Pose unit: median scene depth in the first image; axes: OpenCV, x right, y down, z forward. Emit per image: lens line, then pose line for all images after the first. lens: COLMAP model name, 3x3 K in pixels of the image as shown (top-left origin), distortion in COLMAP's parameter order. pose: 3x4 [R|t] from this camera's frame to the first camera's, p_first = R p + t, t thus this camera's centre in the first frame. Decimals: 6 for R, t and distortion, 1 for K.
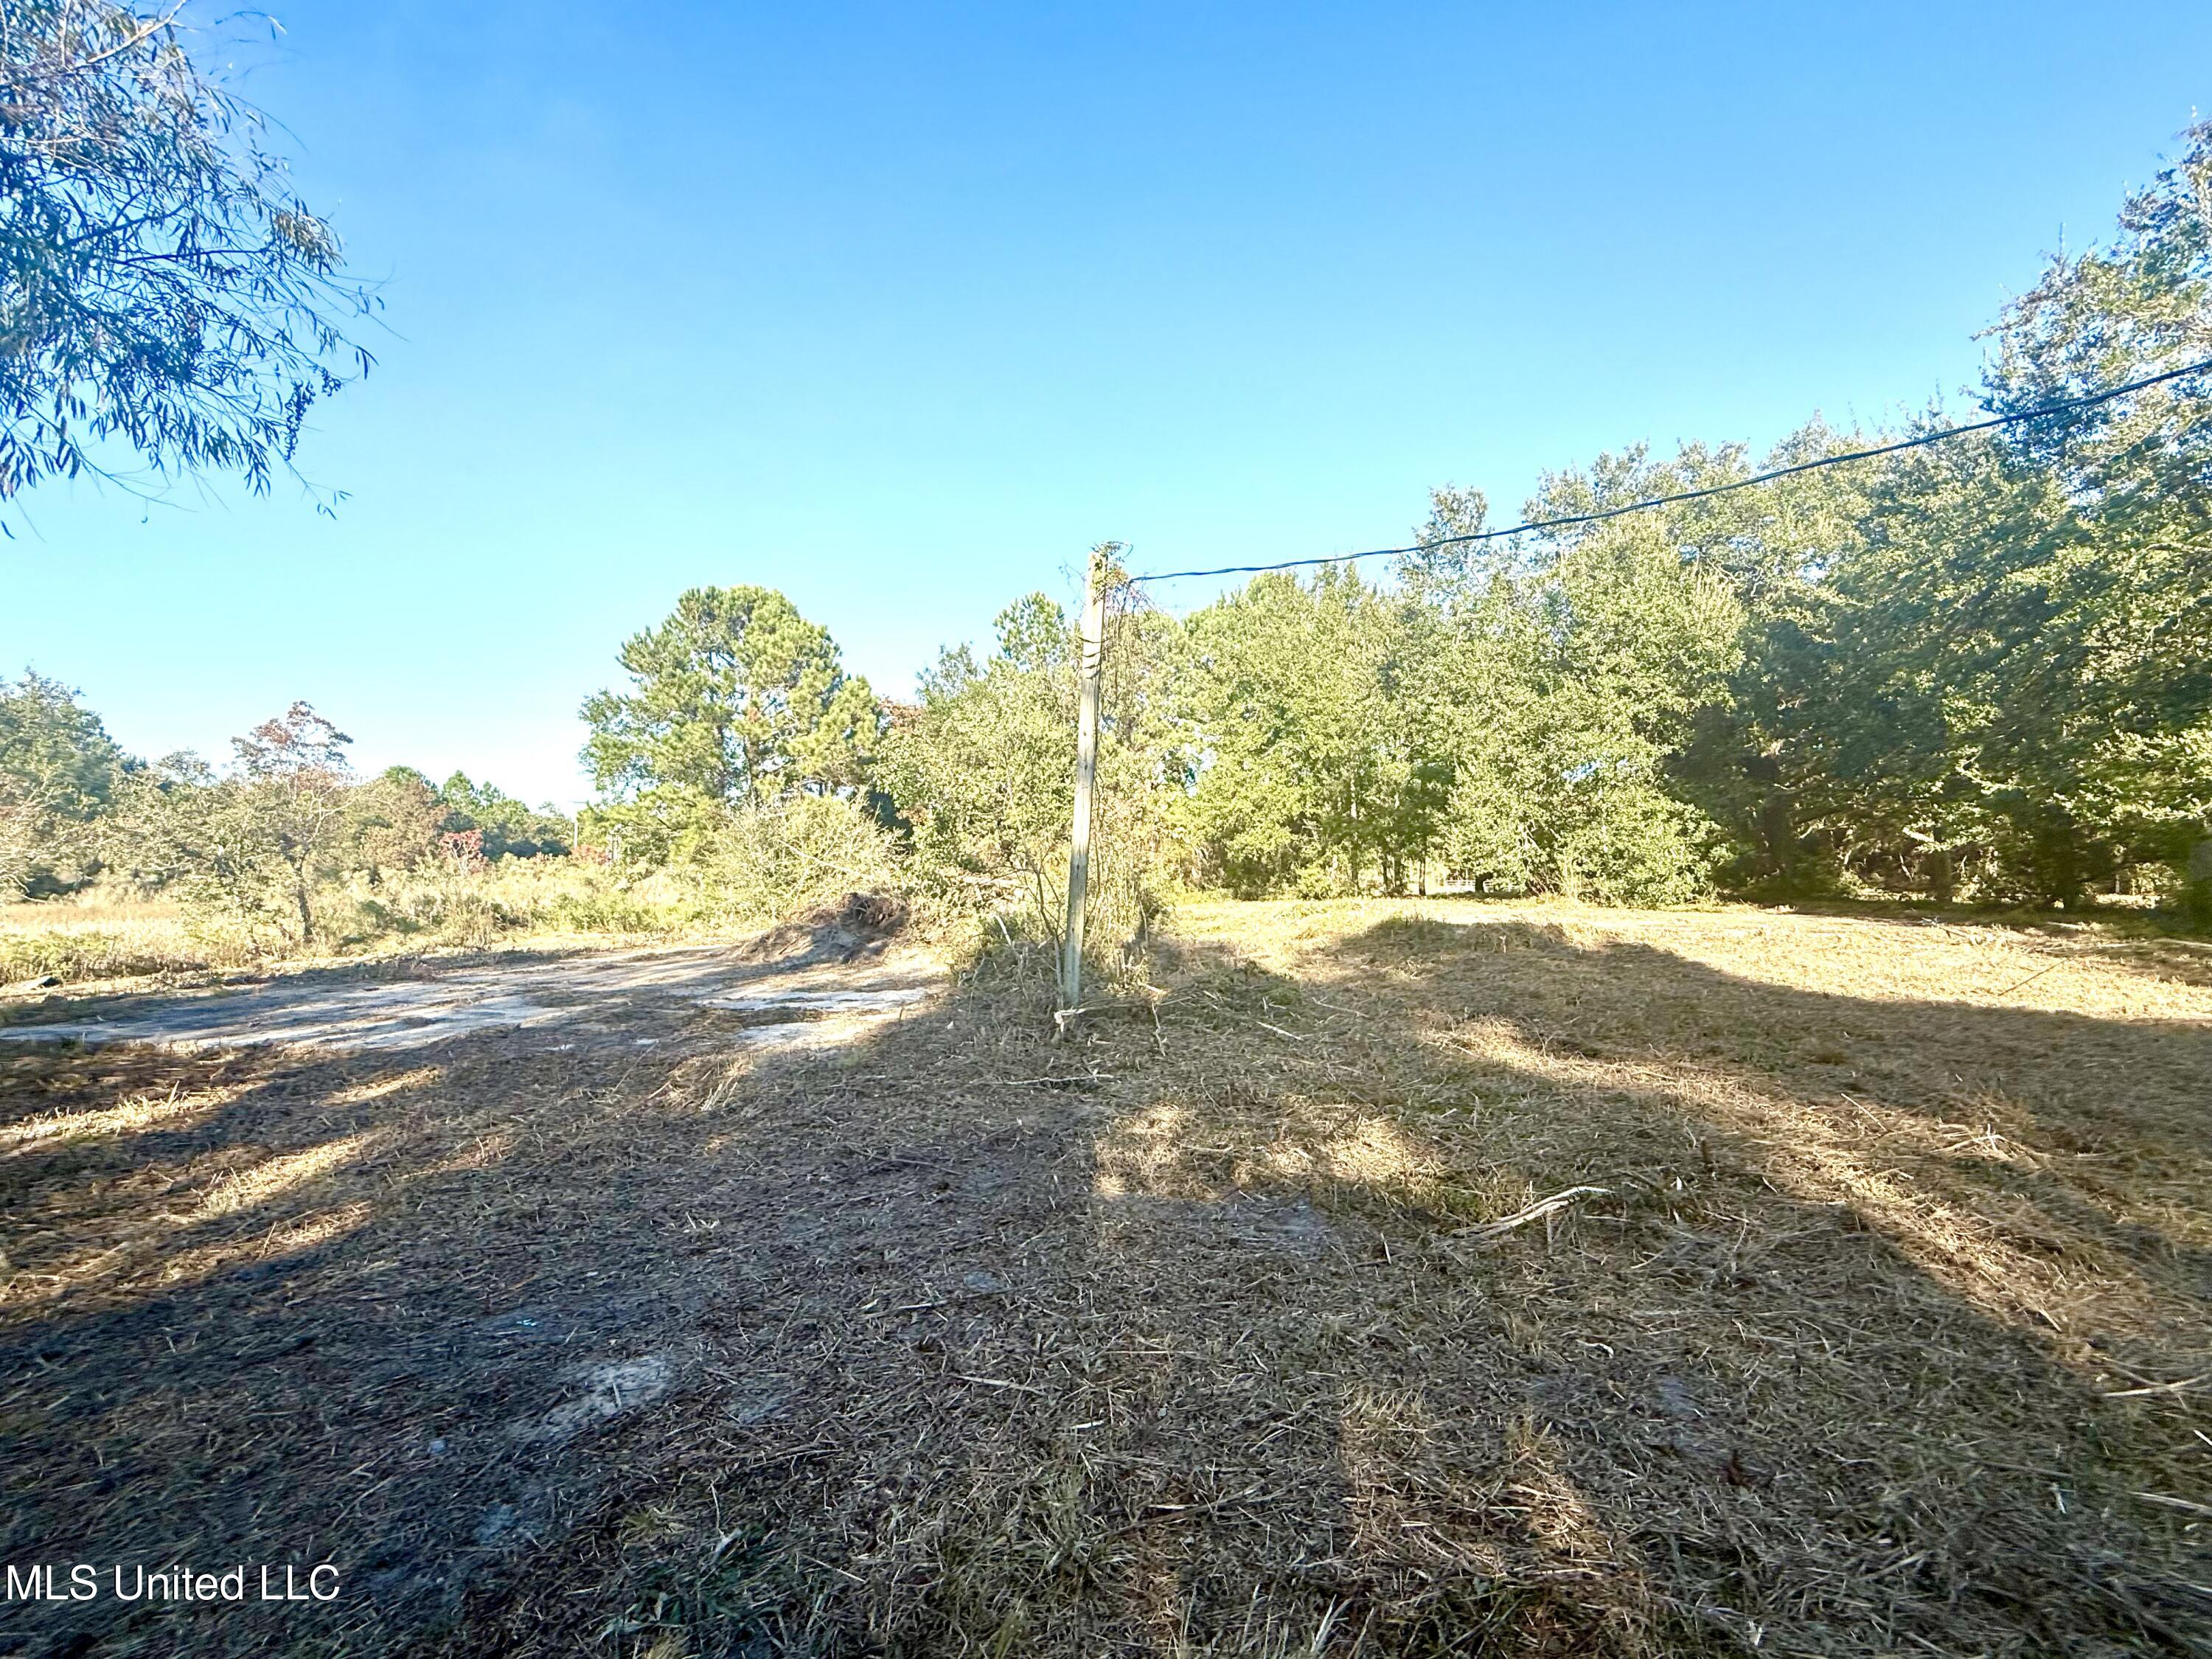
lens RADIAL K [[1002.4, 0, 1123.5], [0, 1002.4, 826.7], [0, 0, 1]] dist [0.000706, 0.000720]
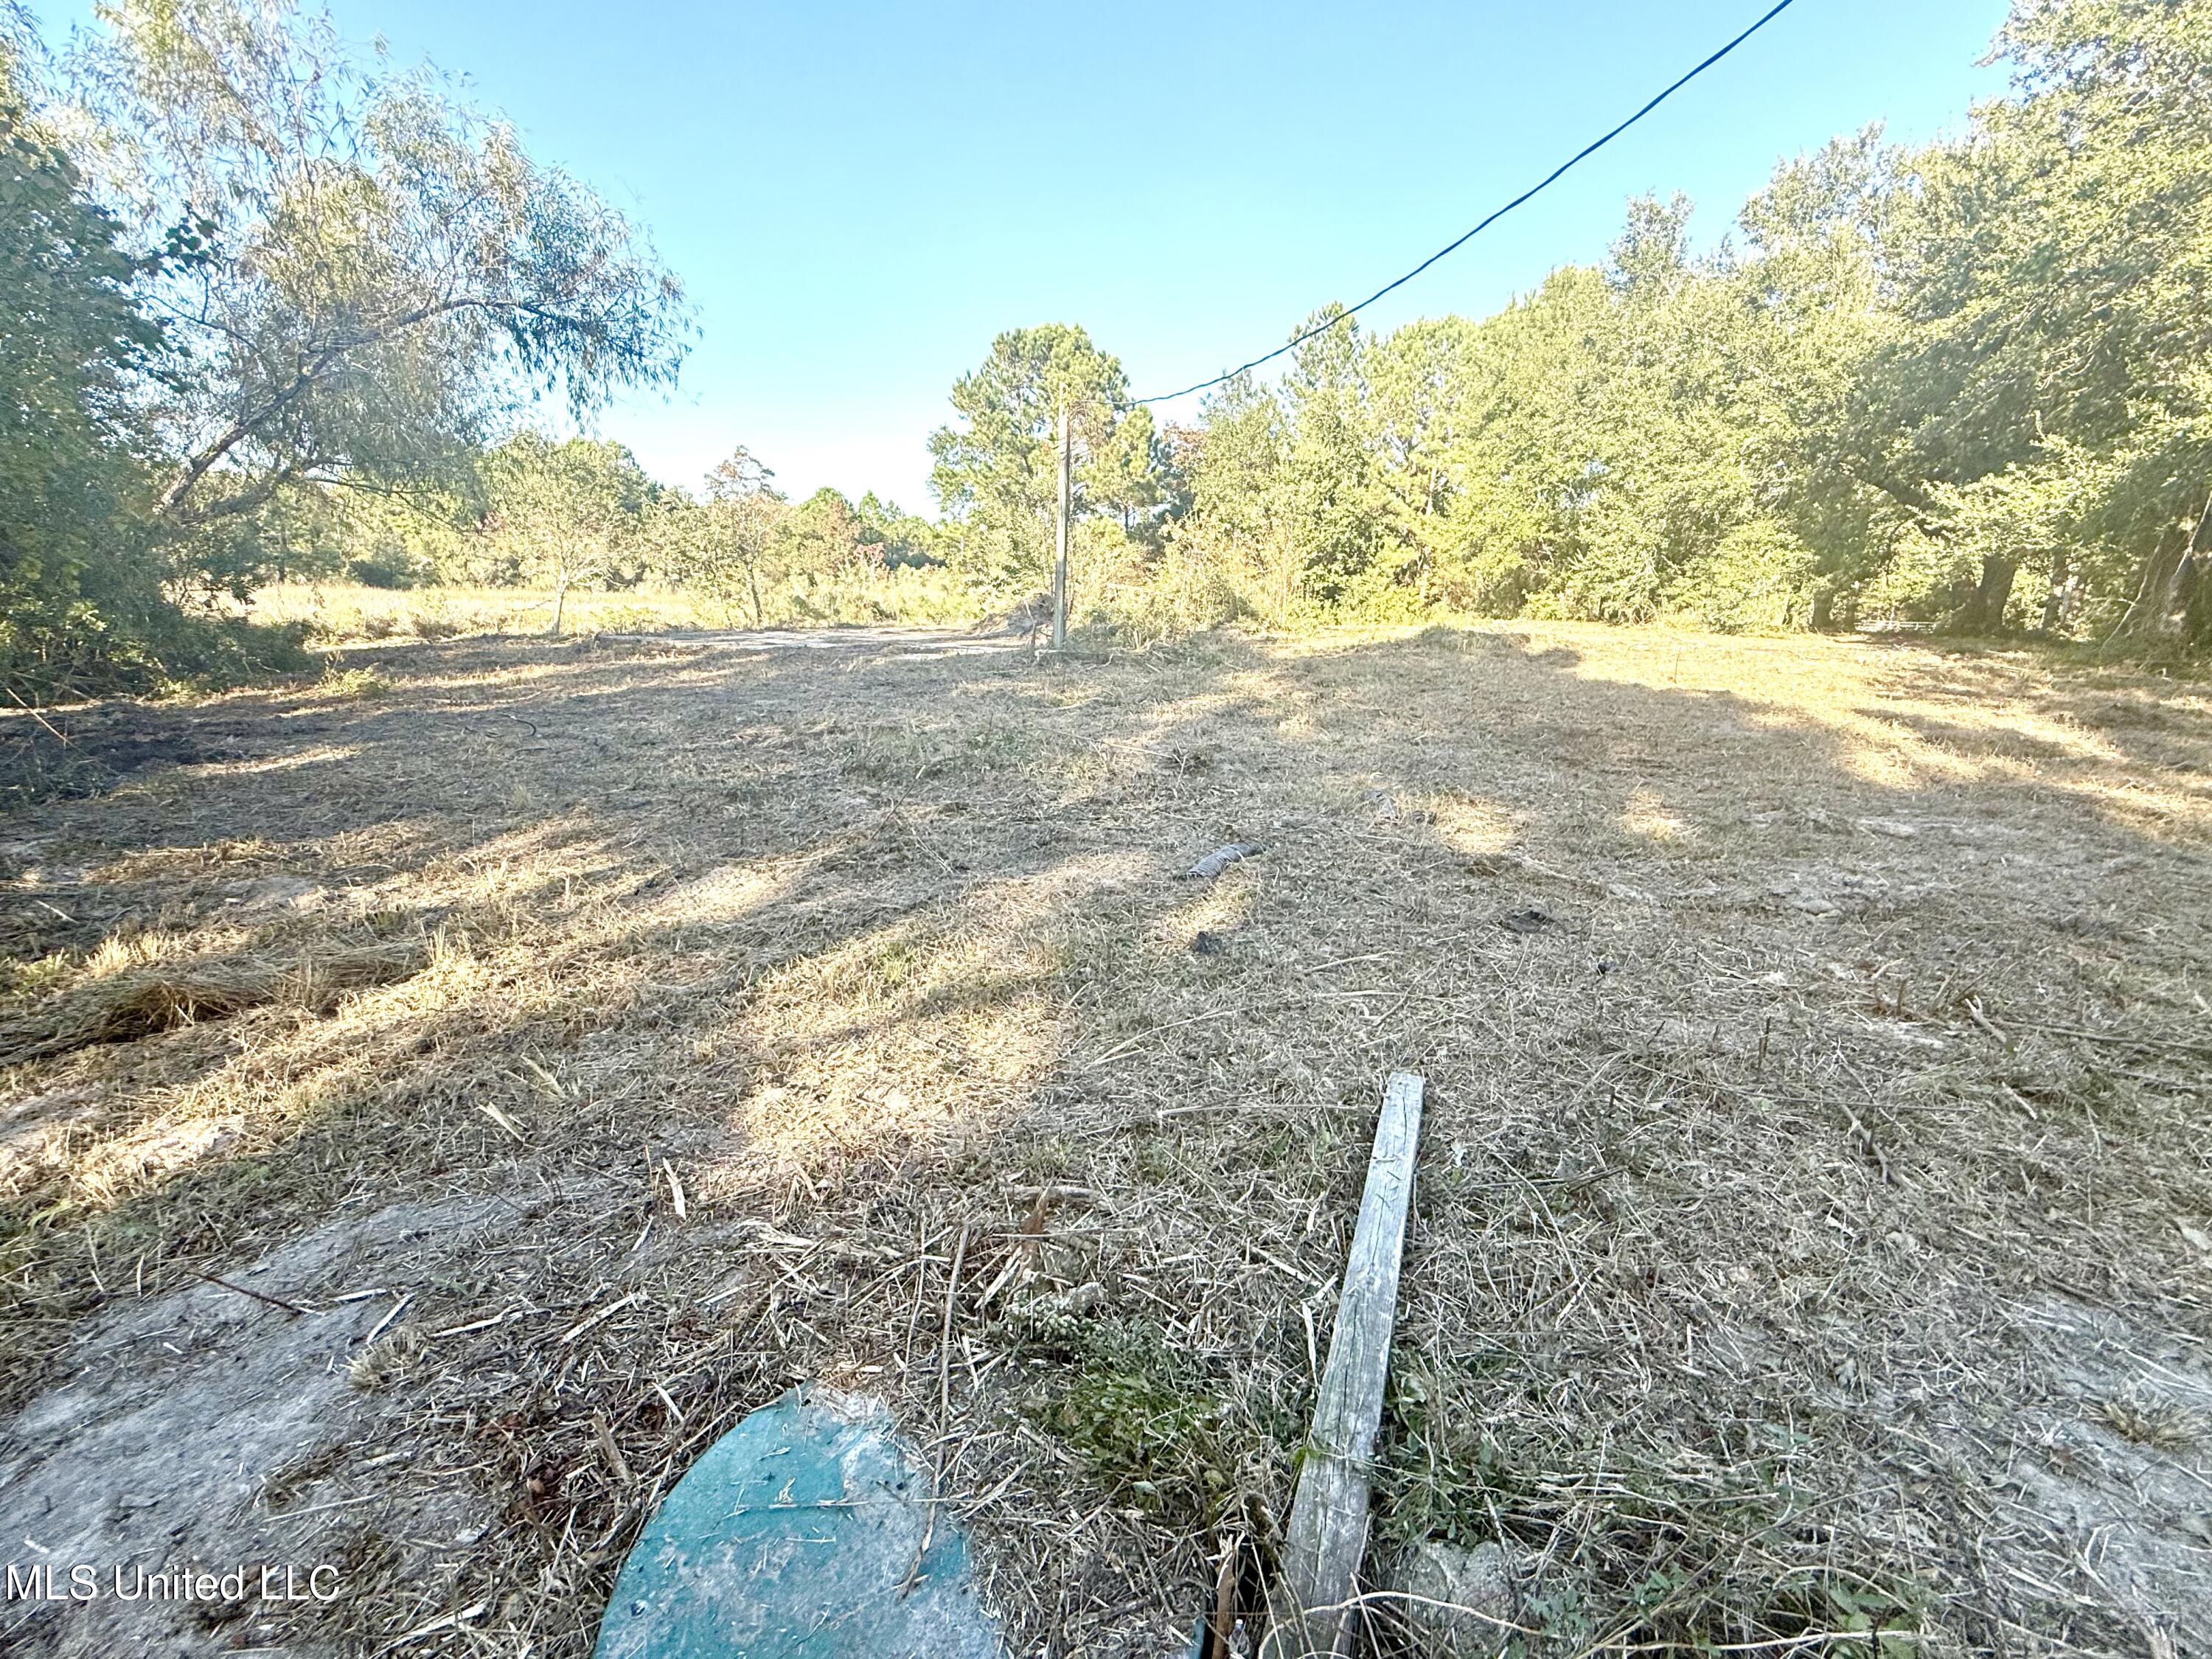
lens RADIAL K [[1002.4, 0, 1123.6], [0, 1002.4, 842.2], [0, 0, 1]] dist [0.000706, 0.000720]
pose [[0.934070, 0.114487, -0.338240, 0.163862], [-0.013898, 0.958149, 0.285934, -0.002010], [0.356820, -0.262381, 0.896569, -0.157591]]
